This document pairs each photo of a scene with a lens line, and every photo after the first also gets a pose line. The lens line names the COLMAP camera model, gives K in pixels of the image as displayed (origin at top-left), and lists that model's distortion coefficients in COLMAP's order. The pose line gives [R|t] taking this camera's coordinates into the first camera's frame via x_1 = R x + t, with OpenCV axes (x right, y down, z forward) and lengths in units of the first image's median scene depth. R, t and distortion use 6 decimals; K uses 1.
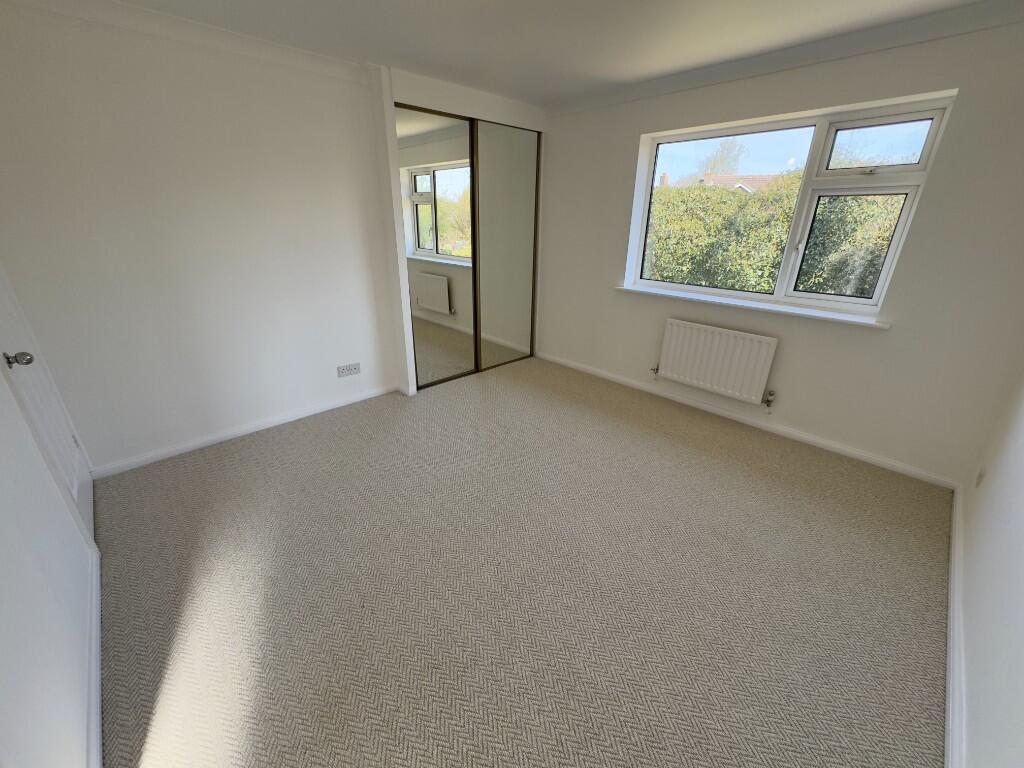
lens RADIAL K [[406.5, 0, 509.3], [0, 406.5, 387.3], [0, 0, 1]] dist [-0.000220, -0.000178]
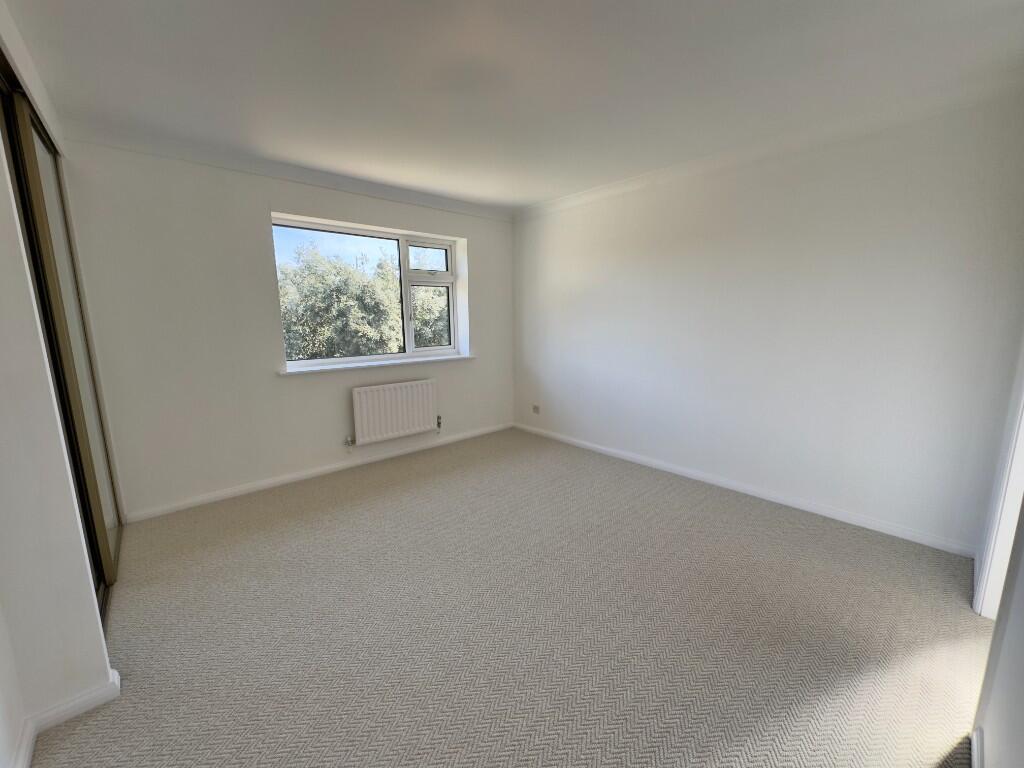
lens RADIAL K [[406.5, 0, 515.7], [0, 406.5, 377.8], [0, 0, 1]] dist [-0.000220, -0.000178]
pose [[0.023982, -0.184985, 0.982449, -0.589114], [0.368586, 0.915136, 0.163313, -0.205213], [-0.929284, 0.358200, 0.090130, 0.496002]]
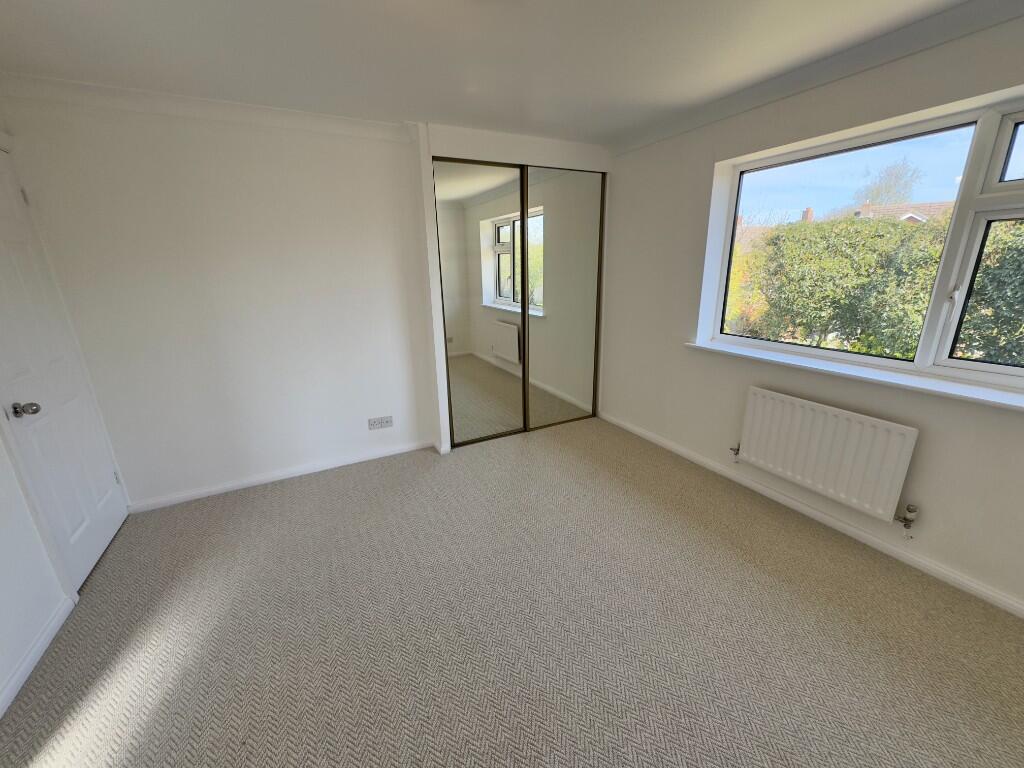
lens RADIAL K [[406.5, 0, 510.3], [0, 406.5, 386.8], [0, 0, 1]] dist [-0.000220, -0.000178]
pose [[0.960745, 0.049160, -0.273044, 0.158668], [-0.076616, 0.992916, -0.090816, -0.061639], [0.266645, 0.108171, 0.957705, 0.141448]]
